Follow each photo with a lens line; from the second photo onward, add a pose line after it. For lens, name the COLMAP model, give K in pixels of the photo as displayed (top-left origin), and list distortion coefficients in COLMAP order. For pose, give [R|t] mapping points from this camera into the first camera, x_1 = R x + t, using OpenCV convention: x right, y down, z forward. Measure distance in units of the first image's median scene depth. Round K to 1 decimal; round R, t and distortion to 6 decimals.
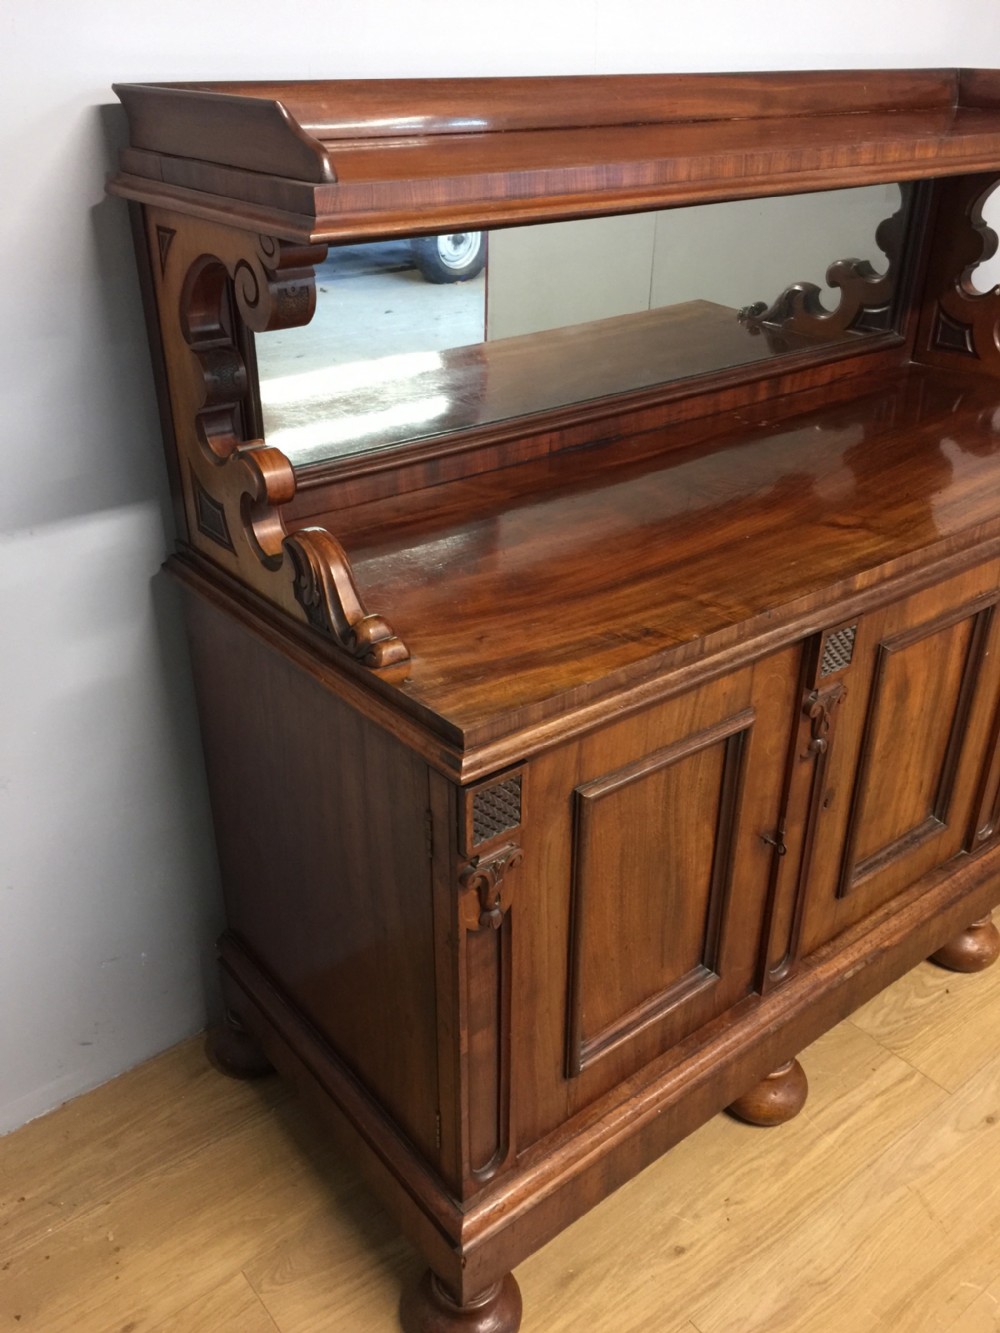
lens RADIAL K [[1144.7, 0, 499.9], [0, 1144.7, 655.3], [0, 0, 1]] dist [0.081877, -0.110068]
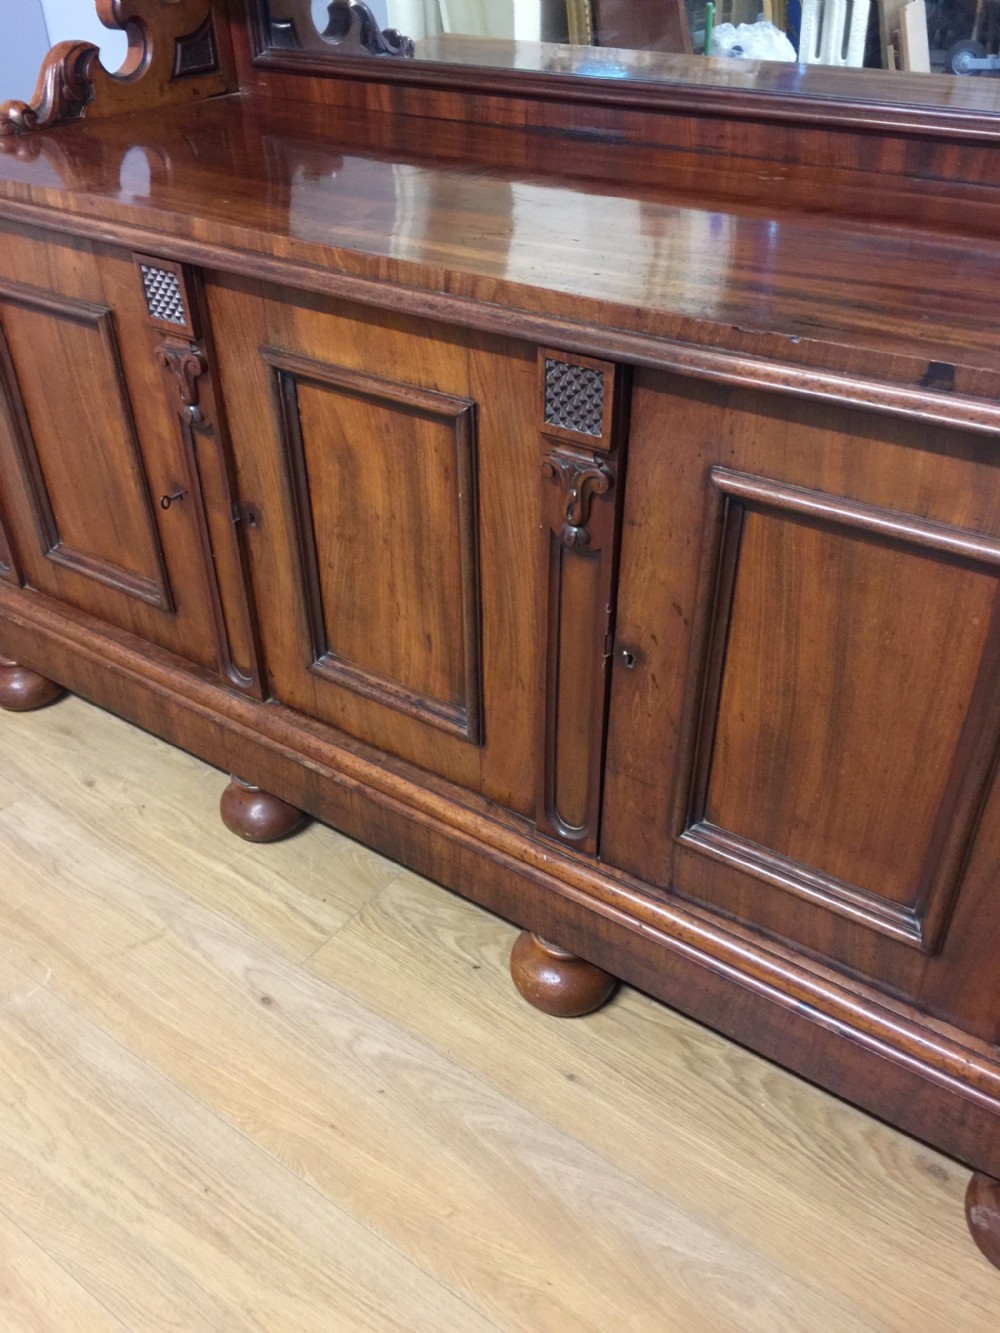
lens RADIAL K [[1144.7, 0, 498.3], [0, 1144.7, 657.4], [0, 0, 1]] dist [0.081877, -0.110068]
pose [[0.275000, 0.540822, -0.794913, 1.097258], [-0.437077, 0.806740, 0.397662, -0.220715], [0.856352, 0.238082, 0.458234, 0.780125]]
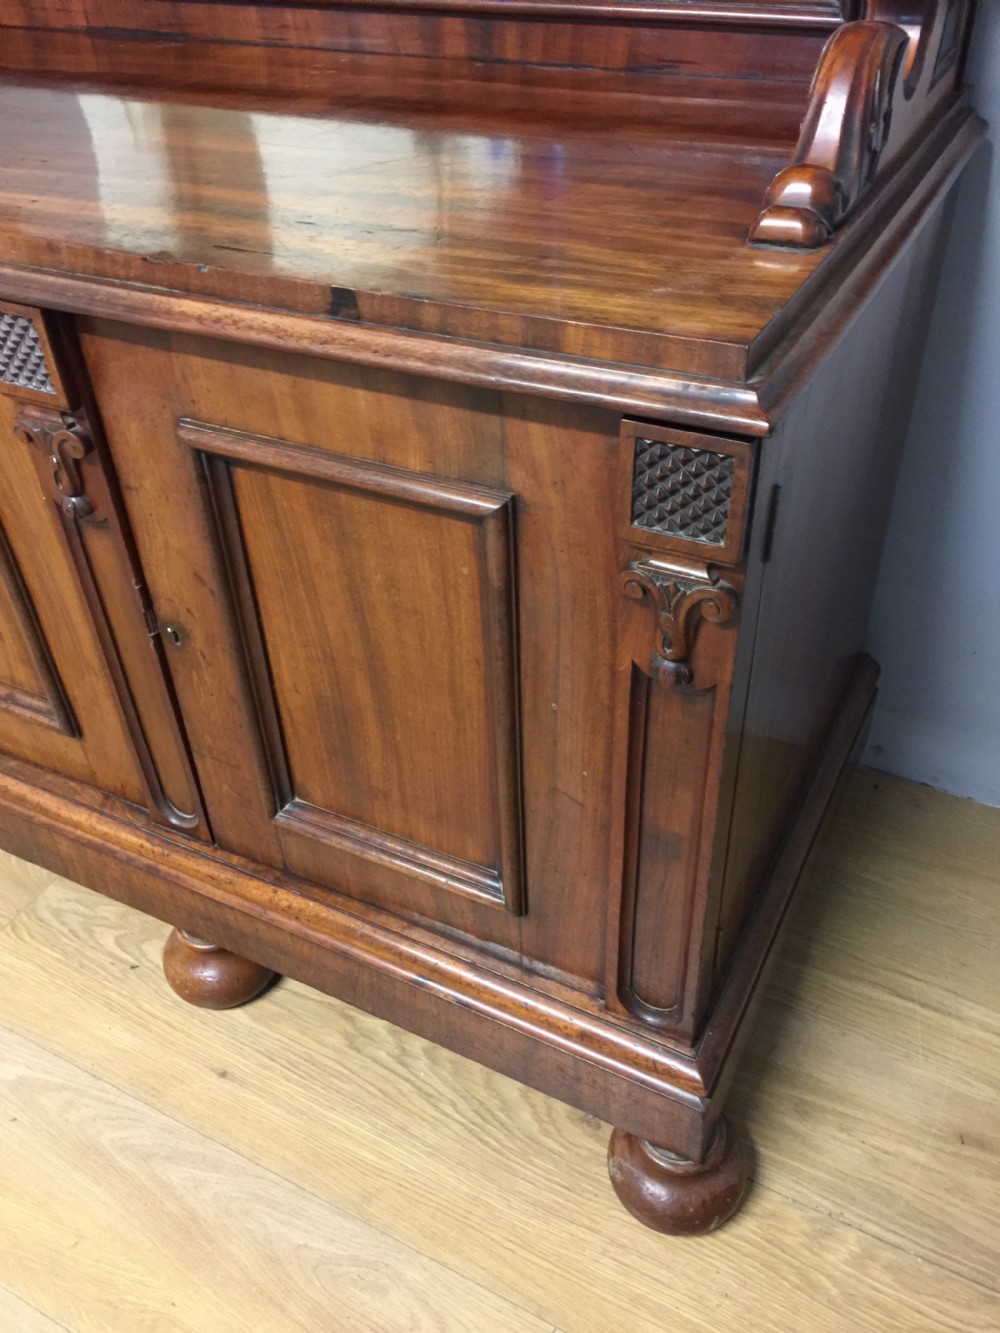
lens RADIAL K [[1144.7, 0, 497.6], [0, 1144.7, 664.3], [0, 0, 1]] dist [0.081877, -0.110068]
pose [[0.401984, 0.561895, -0.722968, 1.099090], [-0.385510, 0.820038, 0.422988, -0.301213], [0.830537, 0.108677, 0.546258, 0.979361]]
